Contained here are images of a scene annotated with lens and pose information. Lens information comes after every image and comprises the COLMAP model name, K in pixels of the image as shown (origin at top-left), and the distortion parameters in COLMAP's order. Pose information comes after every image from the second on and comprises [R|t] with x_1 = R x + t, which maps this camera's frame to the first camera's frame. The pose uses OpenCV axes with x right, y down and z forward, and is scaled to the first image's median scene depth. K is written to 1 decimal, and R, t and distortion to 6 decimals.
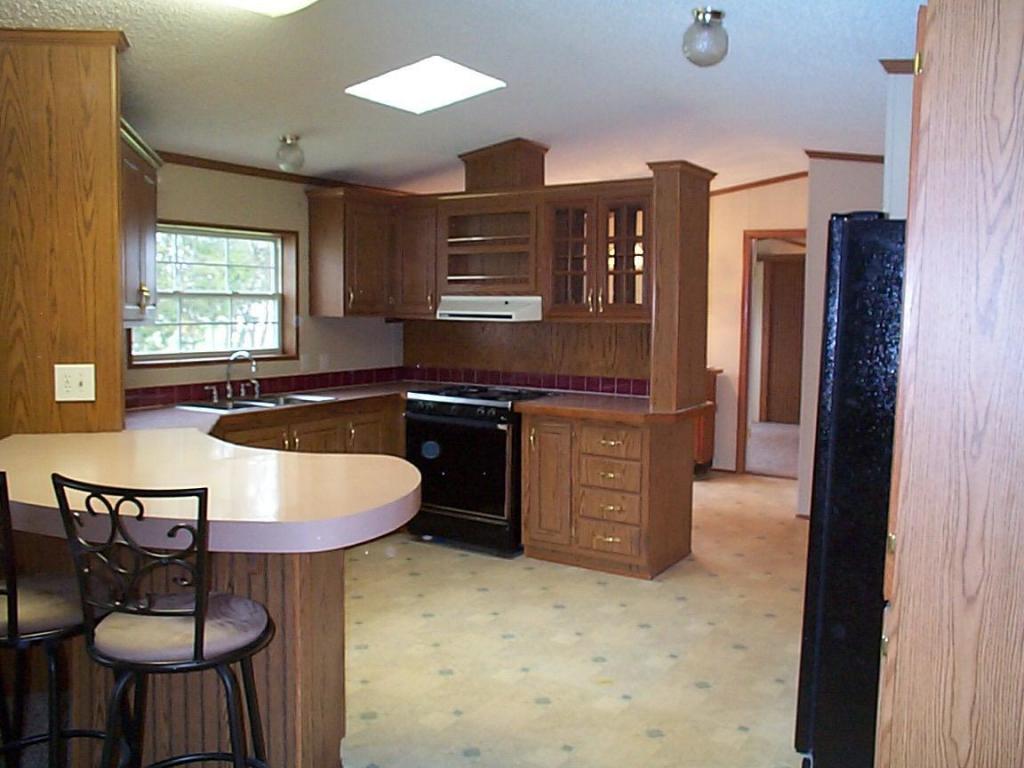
lens RADIAL K [[883.7, 0, 512.0], [0, 883.7, 384.0], [0, 0, 1]] dist [-0.099649, 0.129967]
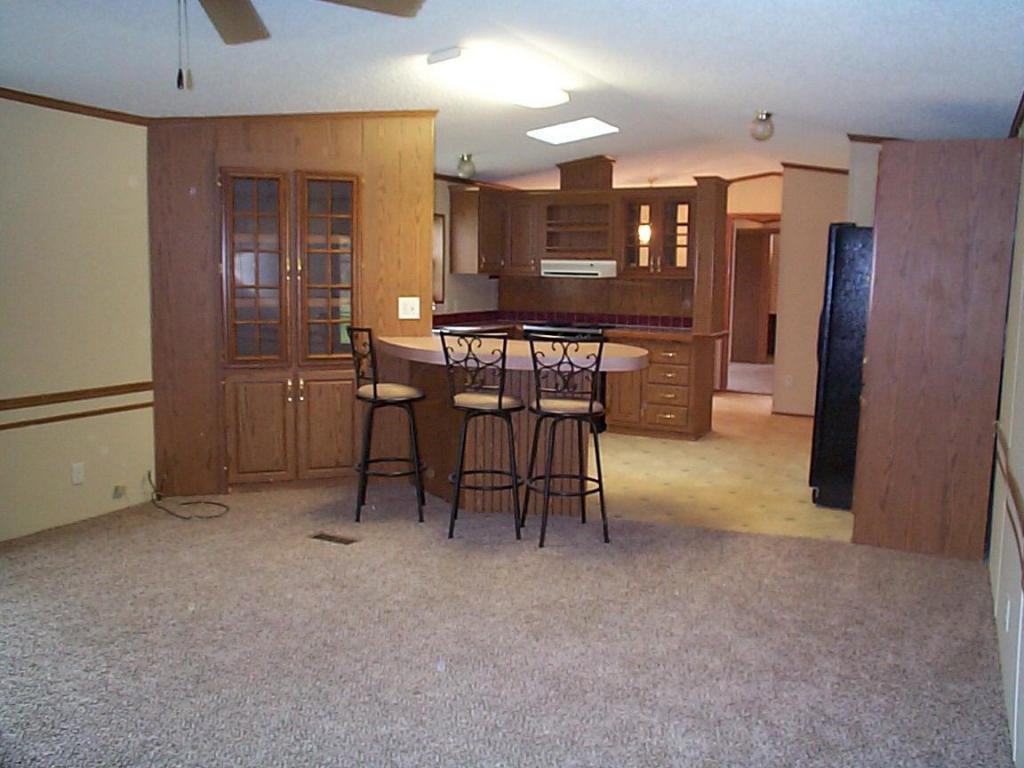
lens RADIAL K [[883.7, 0, 512.0], [0, 883.7, 384.0], [0, 0, 1]] dist [-0.099649, 0.129967]
pose [[0.996093, -0.006921, 0.088035, -0.273942], [0.003376, 0.999180, 0.040350, 0.048958], [-0.088242, -0.039896, 0.995300, -0.486218]]
